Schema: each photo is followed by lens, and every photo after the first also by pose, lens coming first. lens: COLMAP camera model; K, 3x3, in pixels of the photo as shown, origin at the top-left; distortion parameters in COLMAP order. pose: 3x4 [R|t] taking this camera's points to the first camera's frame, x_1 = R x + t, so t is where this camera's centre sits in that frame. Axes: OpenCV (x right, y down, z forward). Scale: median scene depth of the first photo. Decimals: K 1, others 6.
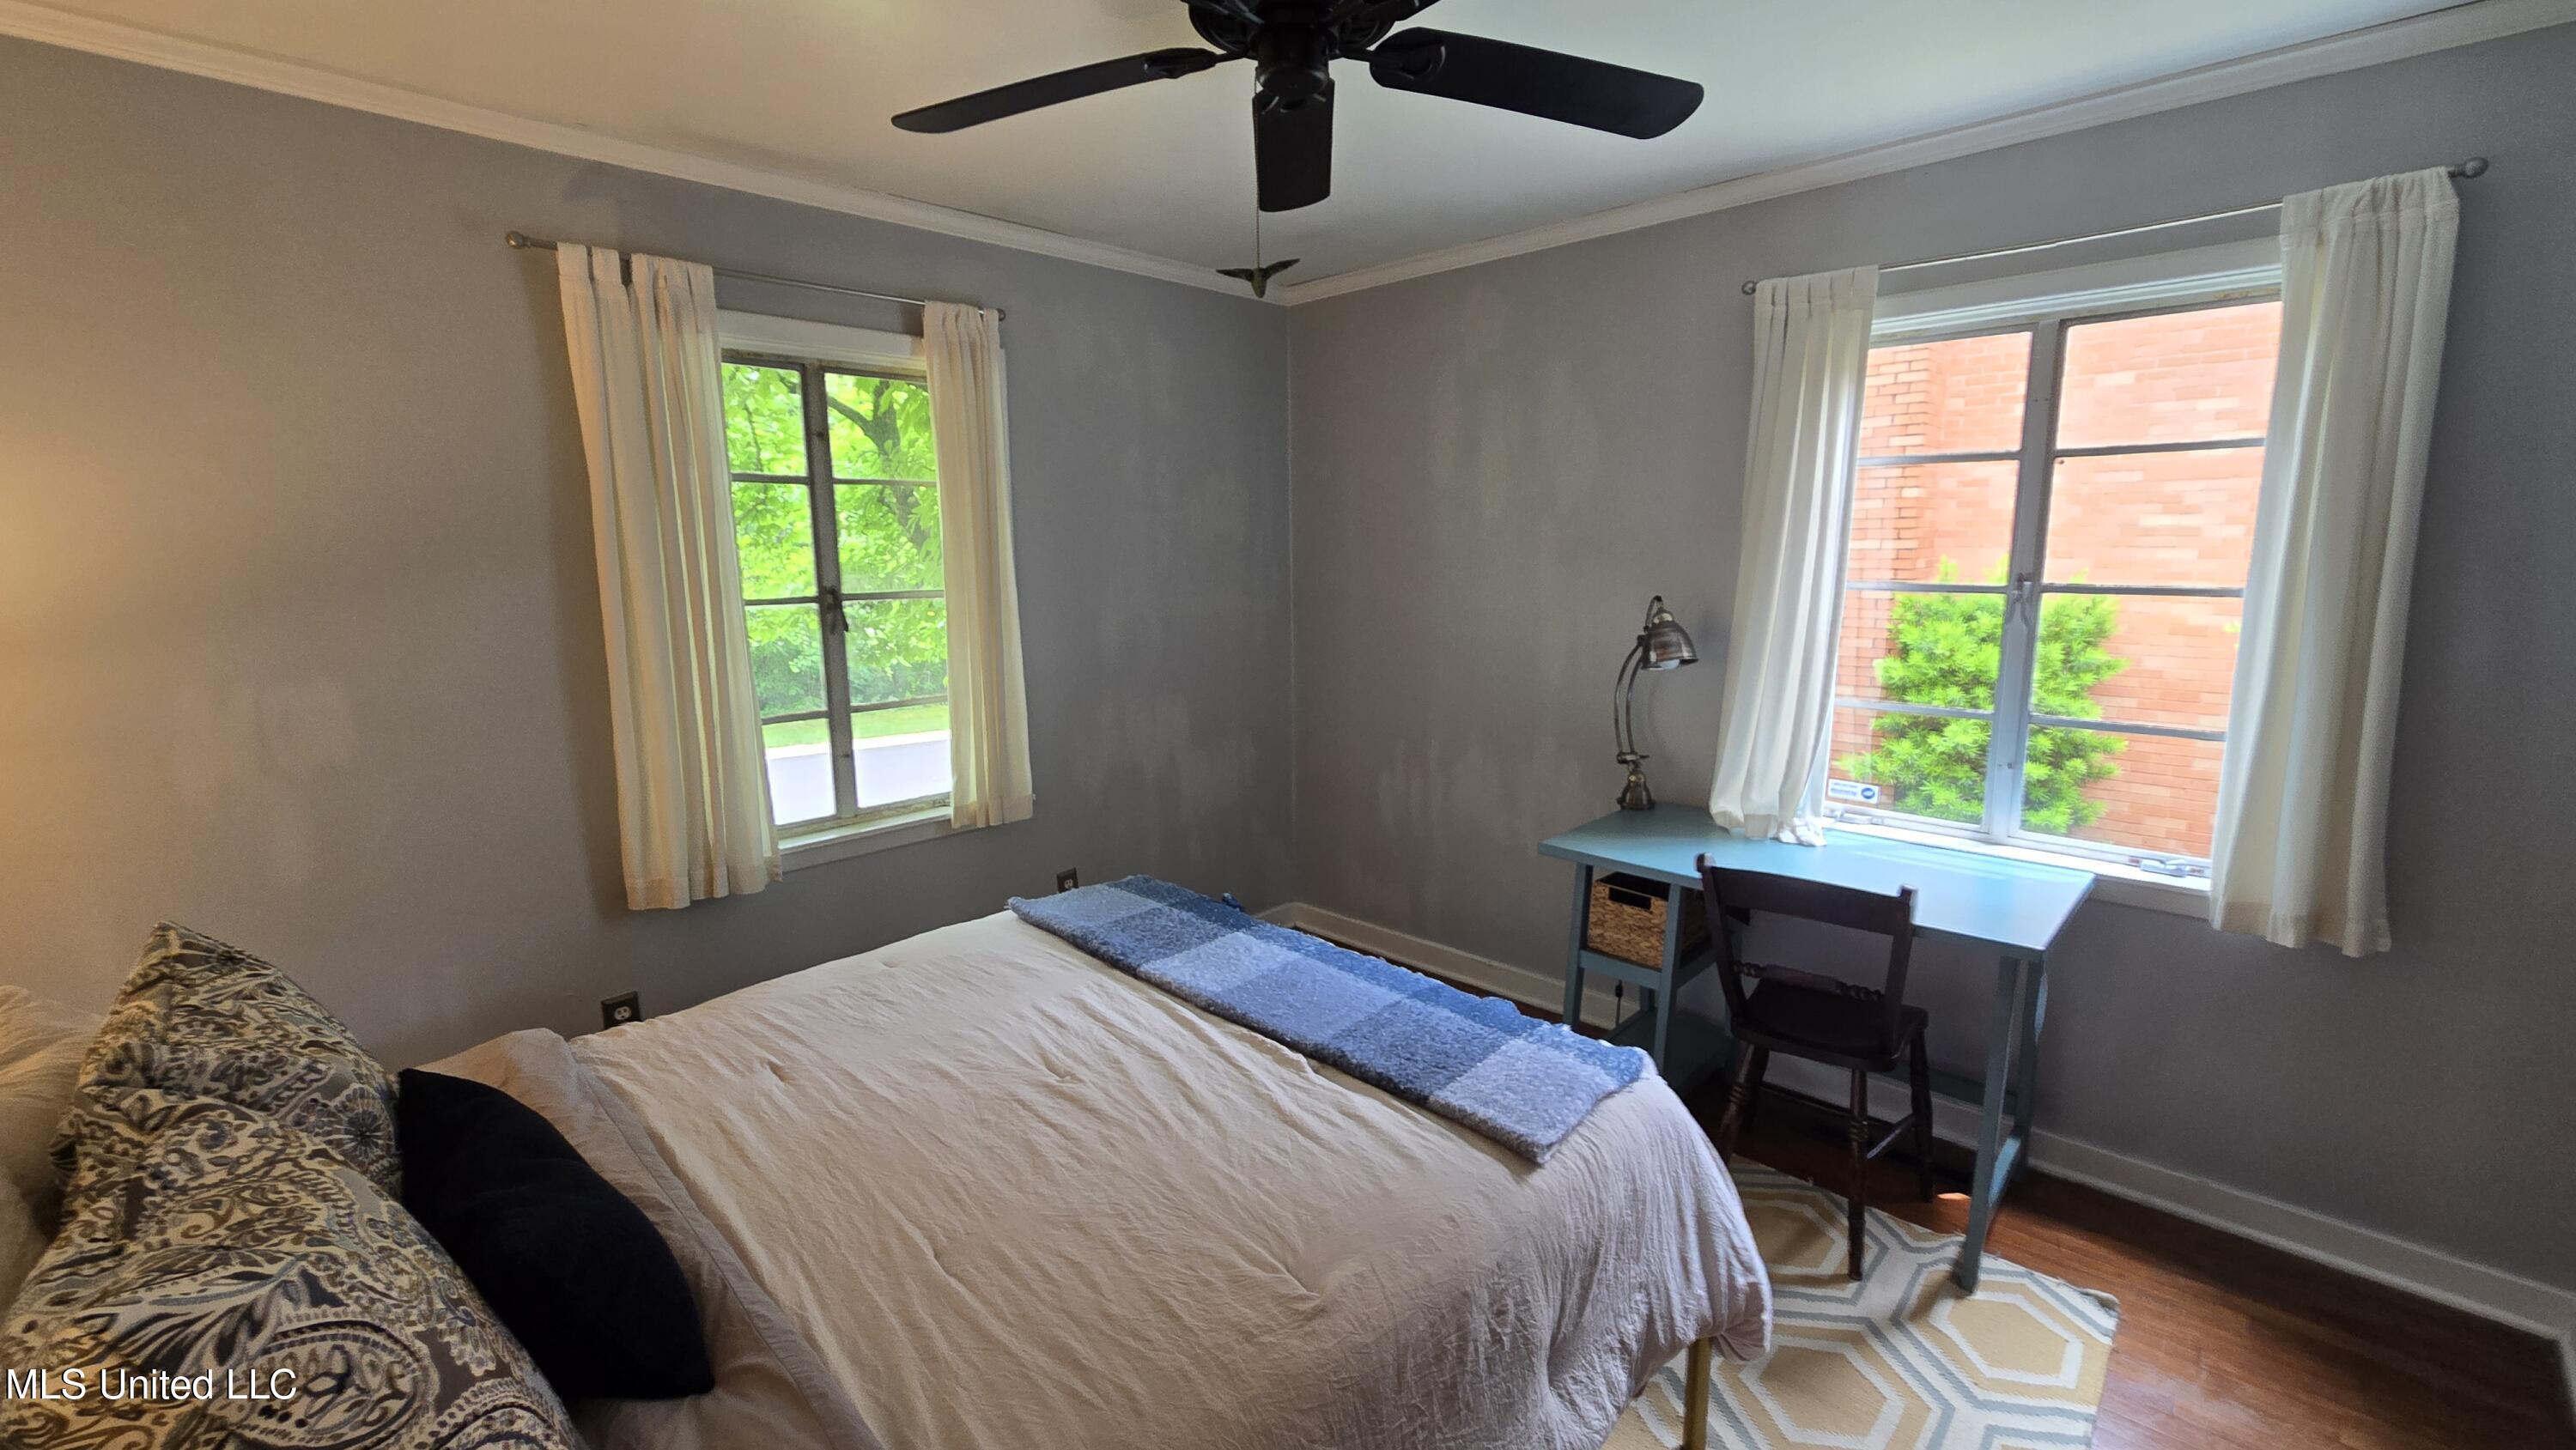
lens RADIAL K [[1051.8, 0, 1290.1], [0, 1051.8, 715.5], [0, 0, 1]] dist [0.000247, -0.000100]
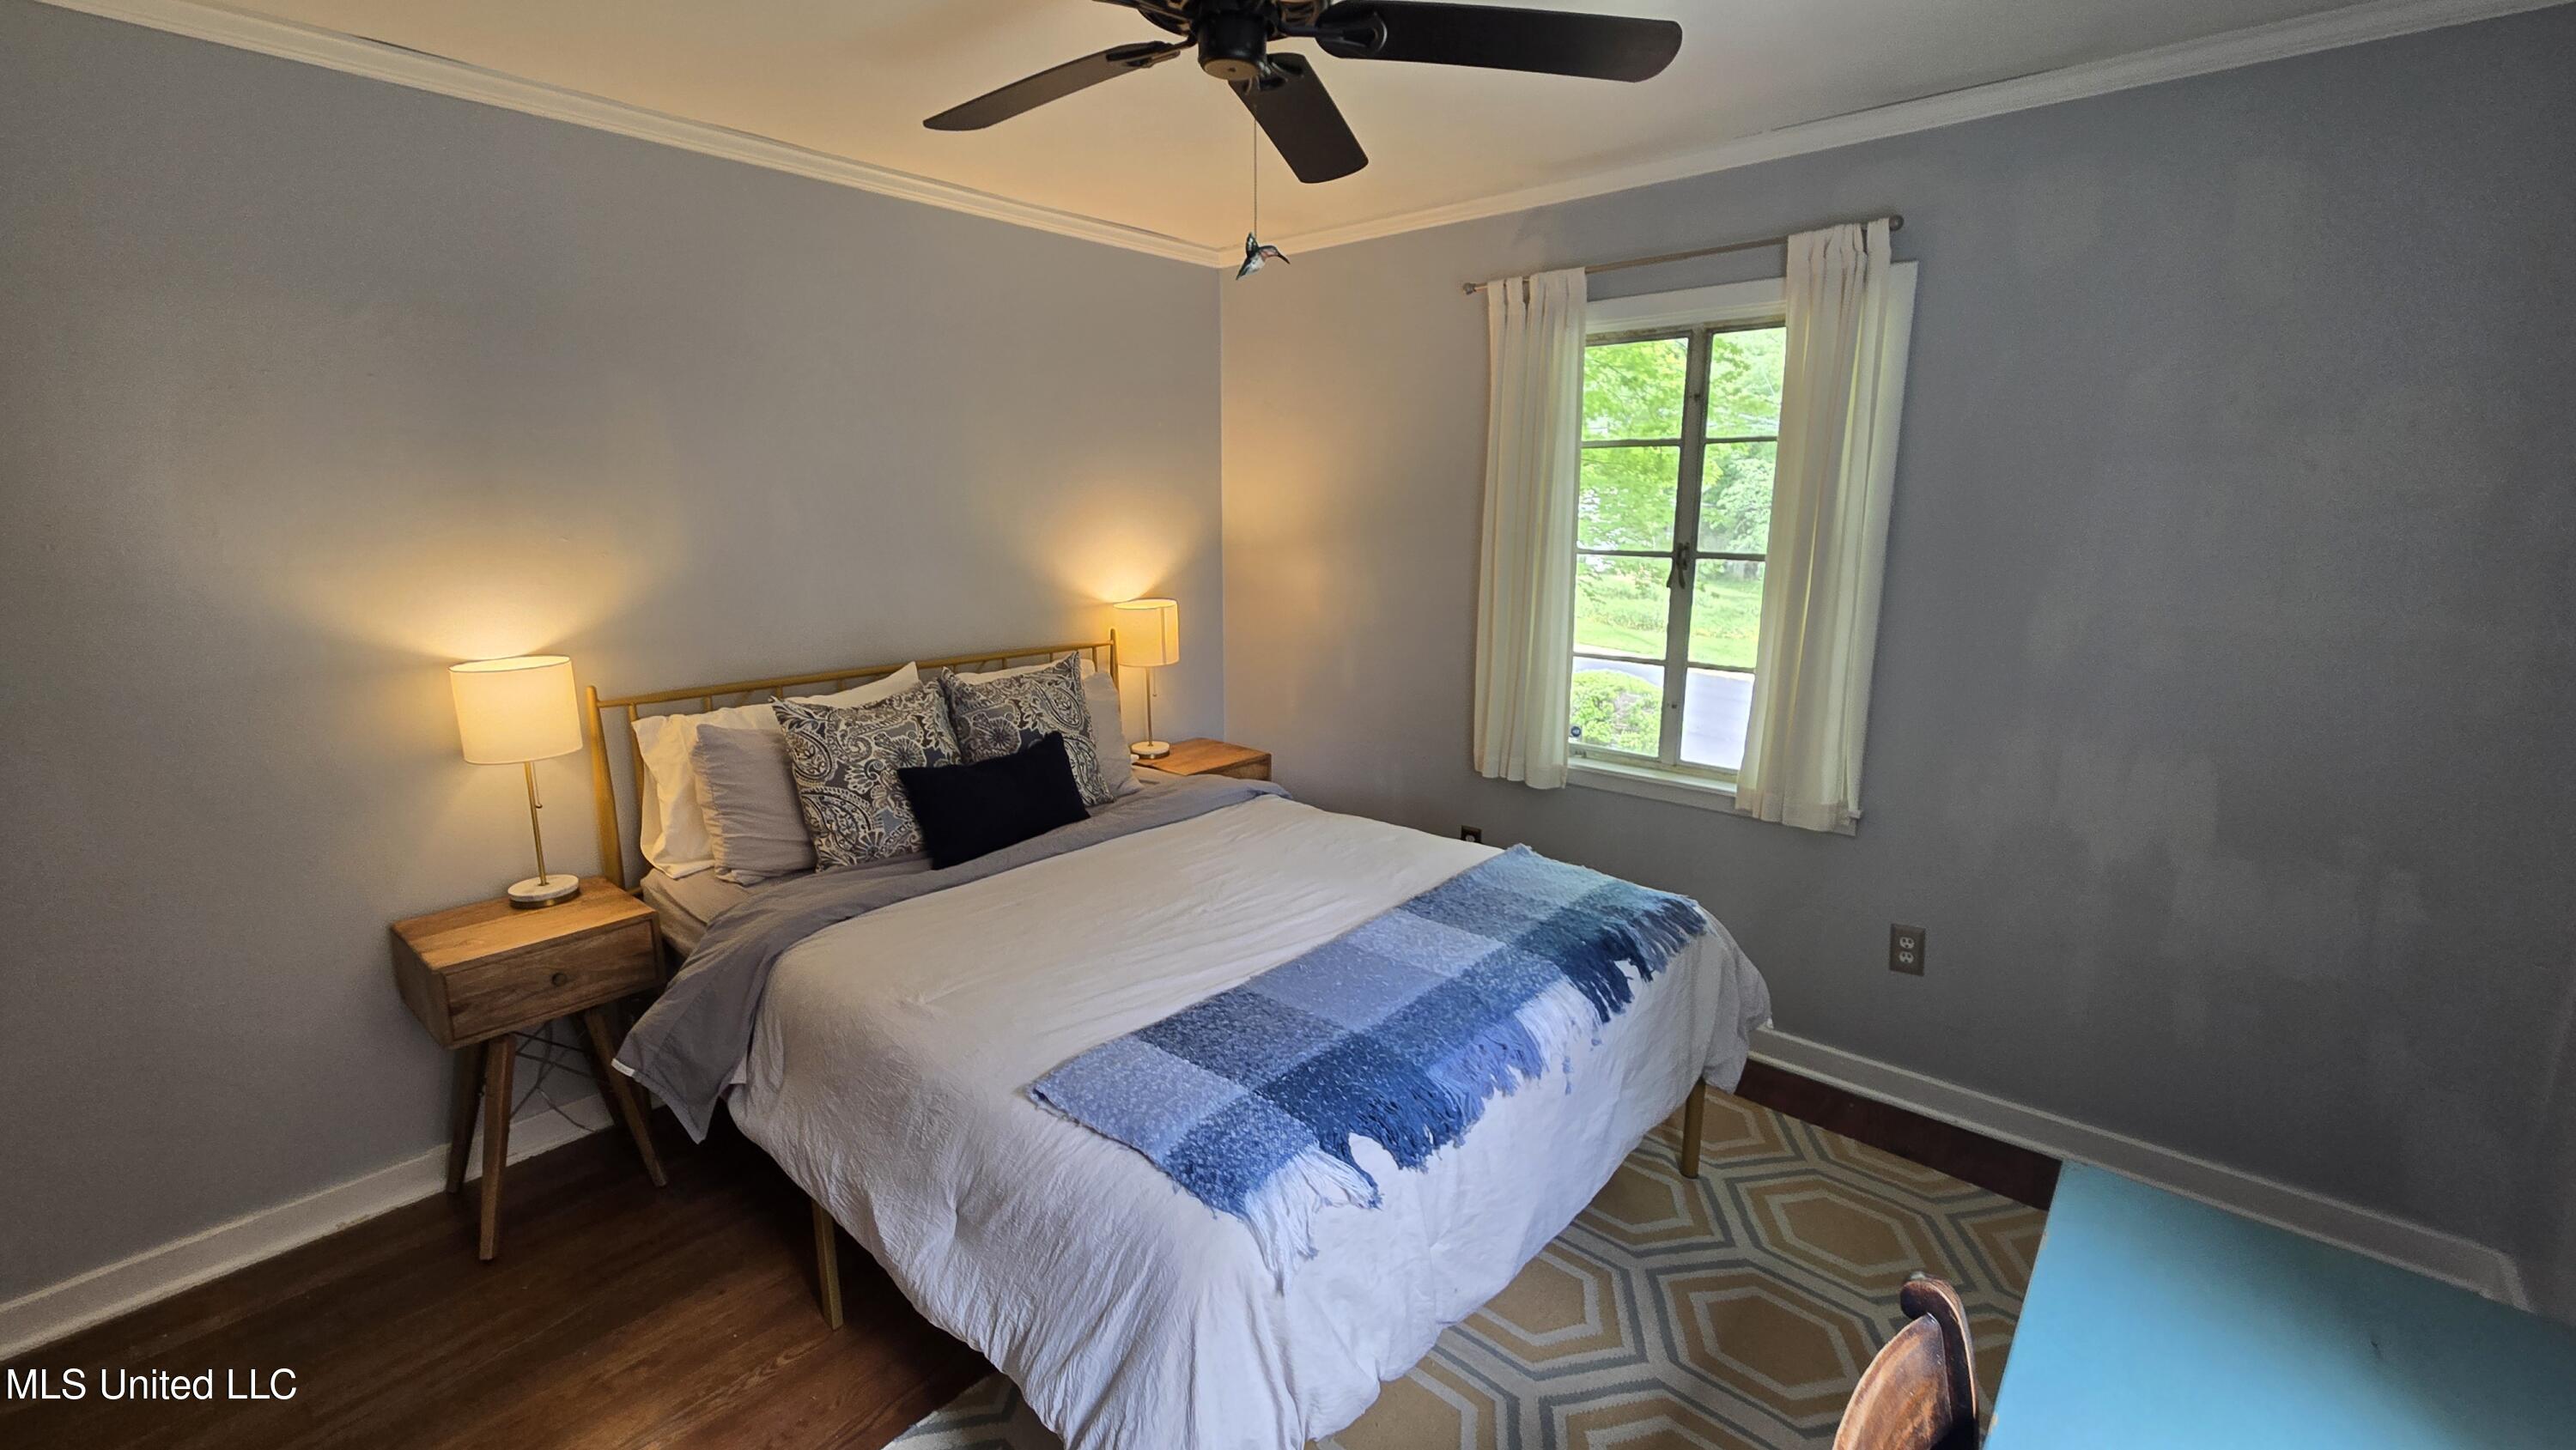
lens RADIAL K [[1051.8, 0, 1290.1], [0, 1051.8, 715.5], [0, 0, 1]] dist [0.000247, -0.000100]
pose [[0.067300, 0.212729, -0.974791, 0.644295], [-0.167361, 0.965570, 0.199162, -0.109461], [0.983596, 0.149738, 0.100585, 0.581240]]
